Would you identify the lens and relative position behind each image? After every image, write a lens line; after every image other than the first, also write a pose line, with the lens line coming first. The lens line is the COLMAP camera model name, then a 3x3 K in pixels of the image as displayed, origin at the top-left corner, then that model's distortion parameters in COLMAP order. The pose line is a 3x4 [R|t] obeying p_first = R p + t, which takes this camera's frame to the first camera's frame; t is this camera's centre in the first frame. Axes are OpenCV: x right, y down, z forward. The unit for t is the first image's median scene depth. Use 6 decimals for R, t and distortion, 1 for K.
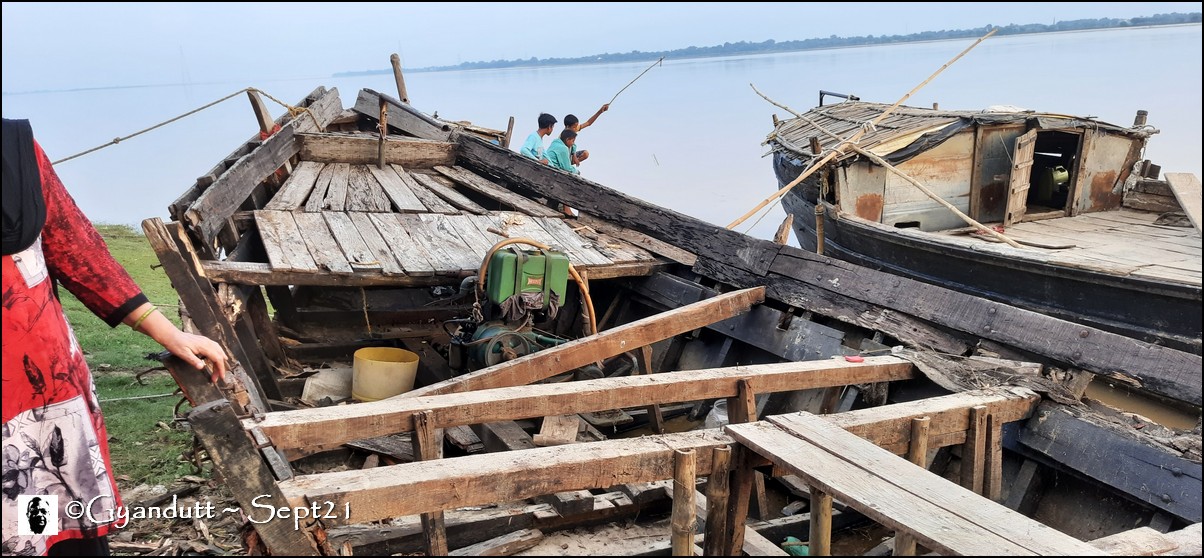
lens RADIAL K [[841.2, 0, 599.3], [0, 841.2, 326.4], [0, 0, 1]] dist [-0.025165, 0.000278]
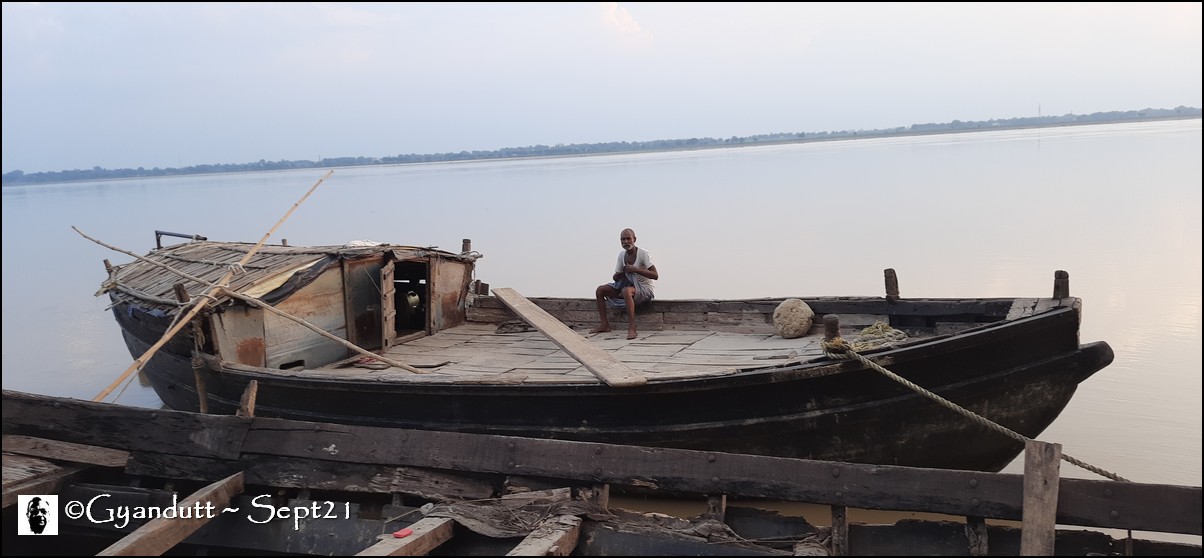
lens RADIAL K [[837.0, 0, 581.0], [0, 837.0, 281.1], [0, 0, 1]] dist [0.068334, -0.073058]
pose [[0.697682, -0.070957, 0.712885, -0.085708], [0.212552, 0.970780, -0.111393, -0.037744], [-0.684150, 0.229243, 0.692377, 0.086005]]
